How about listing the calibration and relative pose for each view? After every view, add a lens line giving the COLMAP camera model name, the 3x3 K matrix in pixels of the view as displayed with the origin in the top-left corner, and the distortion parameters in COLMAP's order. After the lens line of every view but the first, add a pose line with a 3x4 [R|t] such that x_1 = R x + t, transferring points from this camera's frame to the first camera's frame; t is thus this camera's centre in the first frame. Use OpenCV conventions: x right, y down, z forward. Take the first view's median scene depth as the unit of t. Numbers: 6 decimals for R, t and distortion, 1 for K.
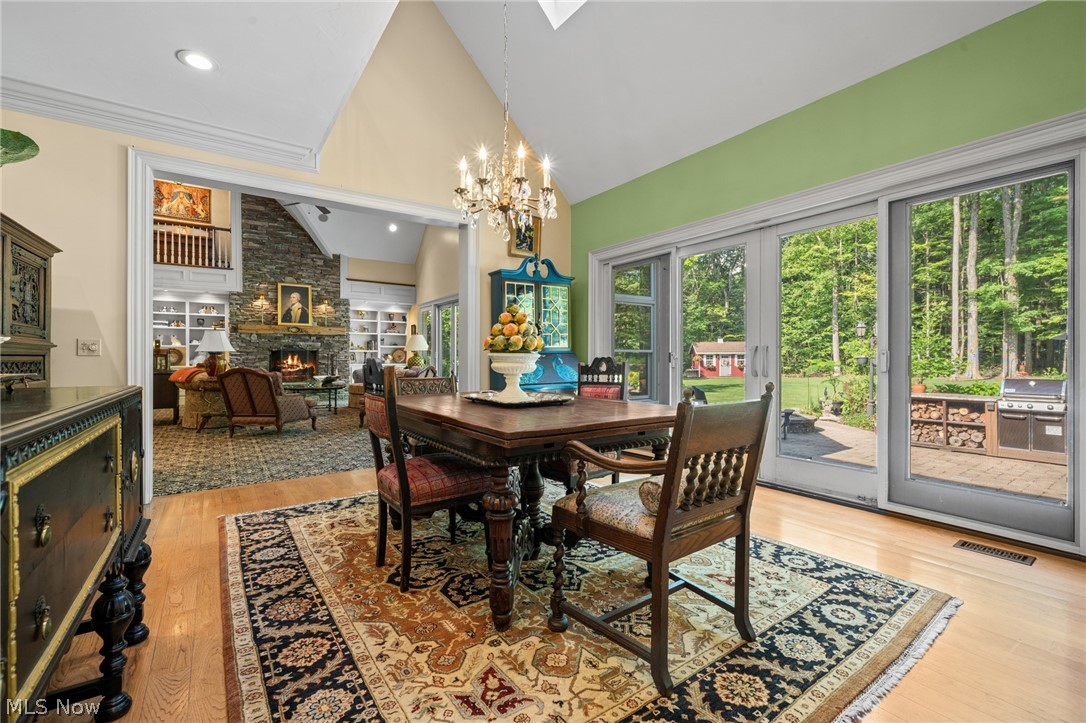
lens RADIAL K [[468.4, 0, 546.1], [0, 468.4, 357.0], [0, 0, 1]] dist [-0.000698, -0.000011]
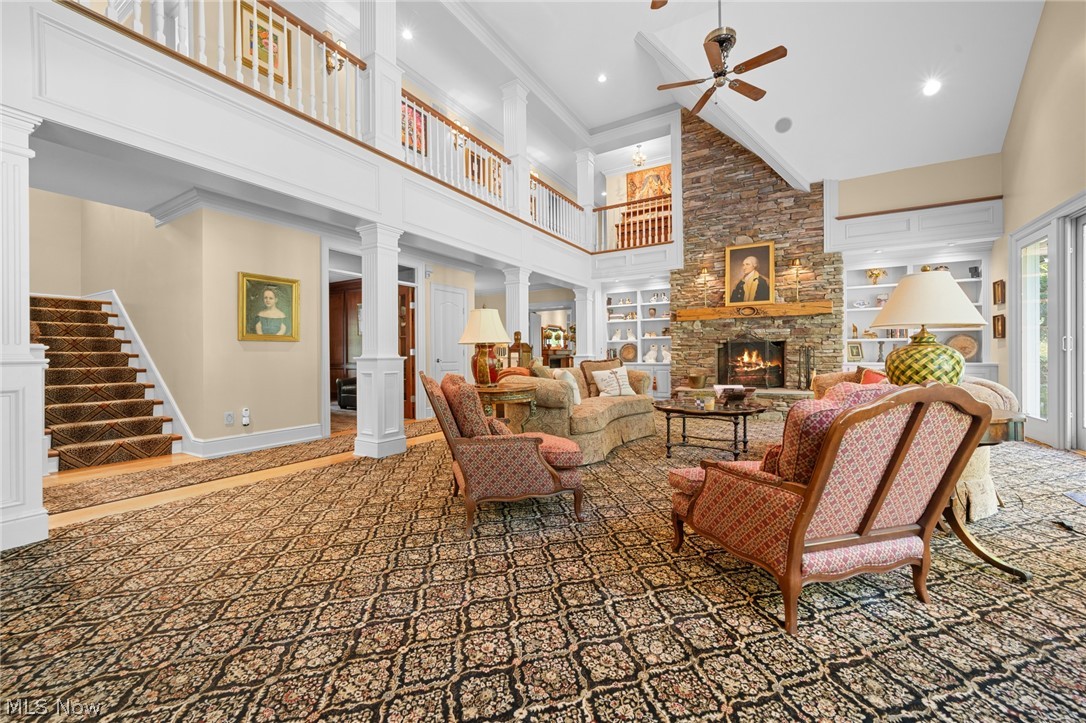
lens RADIAL K [[430.3, 0, 543.5], [0, 430.3, 352.5], [0, 0, 1]] dist [-0.002040, -0.000510]
pose [[0.405452, -0.006802, -0.914091, -0.086926], [0.009054, 0.999953, -0.003425, 0.000919], [0.914071, -0.006888, 0.405495, 0.471235]]
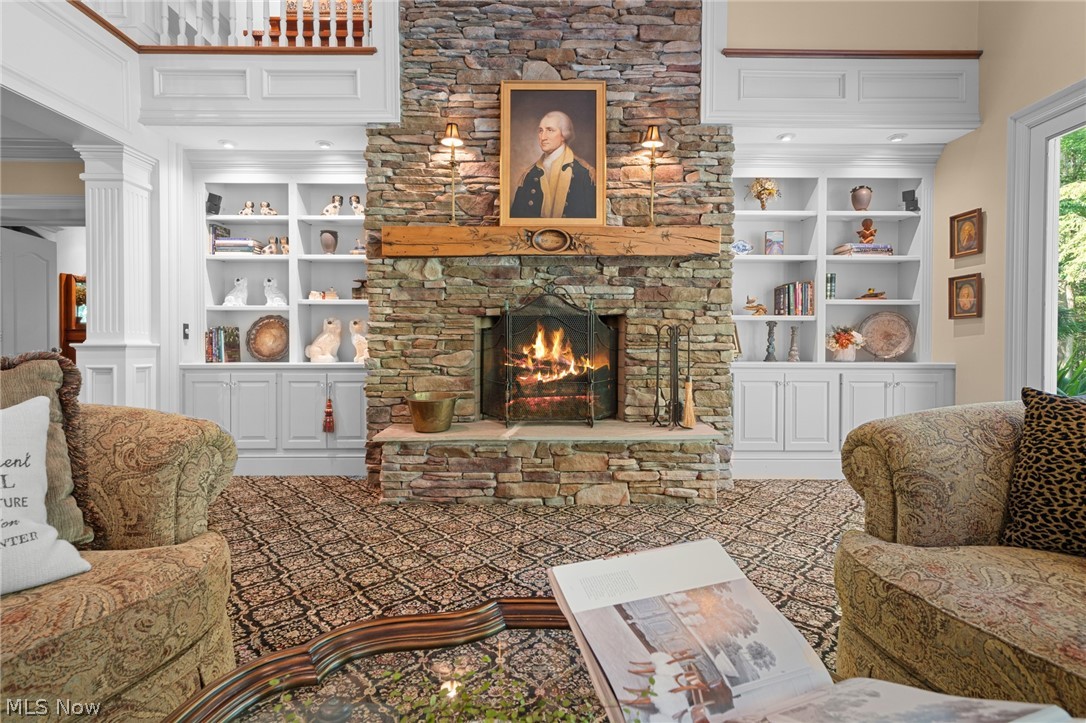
lens RADIAL K [[542.5, 0, 543.9], [0, 542.5, 352.1], [0, 0, 1]] dist [0.015793, 0.000408]
pose [[0.819678, 0.011833, -0.572702, -0.348099], [-0.001323, 0.999823, 0.018765, 0.002924], [0.572823, -0.014623, 0.819549, 0.720605]]
